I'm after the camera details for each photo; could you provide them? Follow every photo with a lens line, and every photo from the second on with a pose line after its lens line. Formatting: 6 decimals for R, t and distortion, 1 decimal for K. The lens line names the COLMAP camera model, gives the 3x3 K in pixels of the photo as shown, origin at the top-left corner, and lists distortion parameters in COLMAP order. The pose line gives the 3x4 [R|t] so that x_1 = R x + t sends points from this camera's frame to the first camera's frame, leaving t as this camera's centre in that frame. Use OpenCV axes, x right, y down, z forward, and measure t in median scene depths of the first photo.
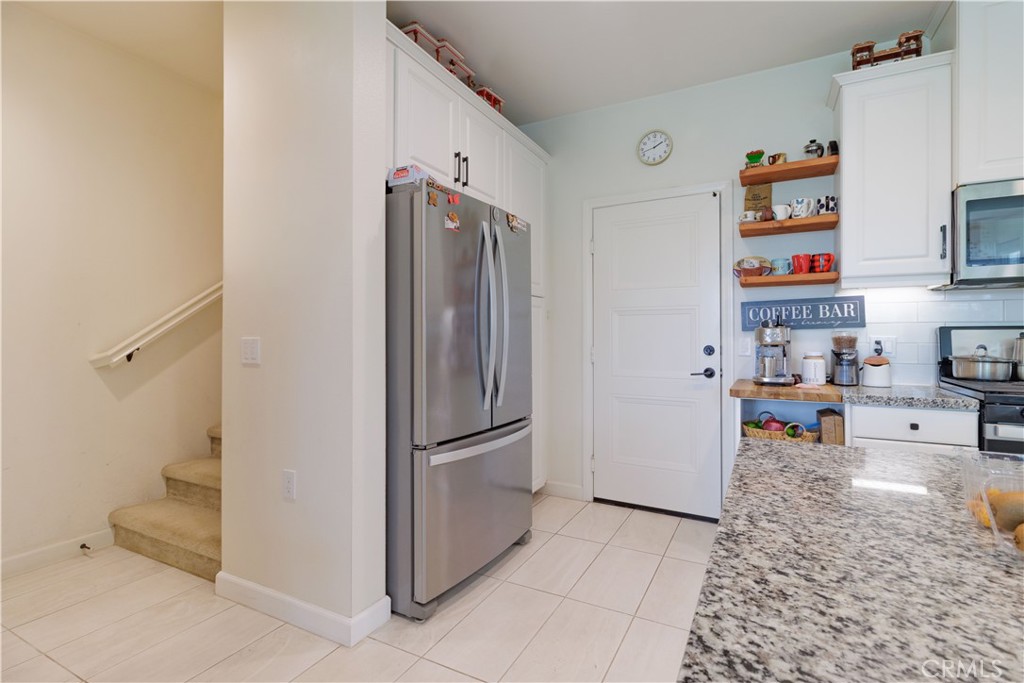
lens RADIAL K [[473.9, 0, 511.1], [0, 473.9, 332.0], [0, 0, 1]] dist [0.004169, 0.000404]
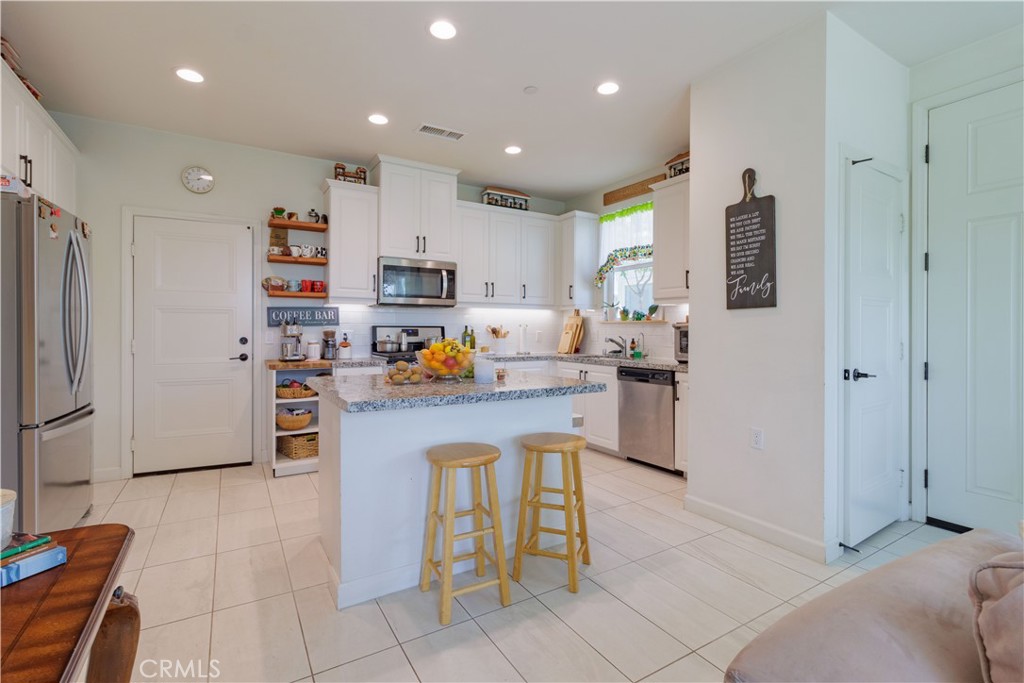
lens RADIAL K [[473.9, 0, 511.1], [0, 473.9, 332.8], [0, 0, 1]] dist [0.004169, 0.000404]
pose [[0.511359, -0.002849, 0.859362, -0.426671], [-0.010956, 0.999892, 0.009834, -0.006958], [-0.859297, -0.014444, 0.511272, -0.429992]]
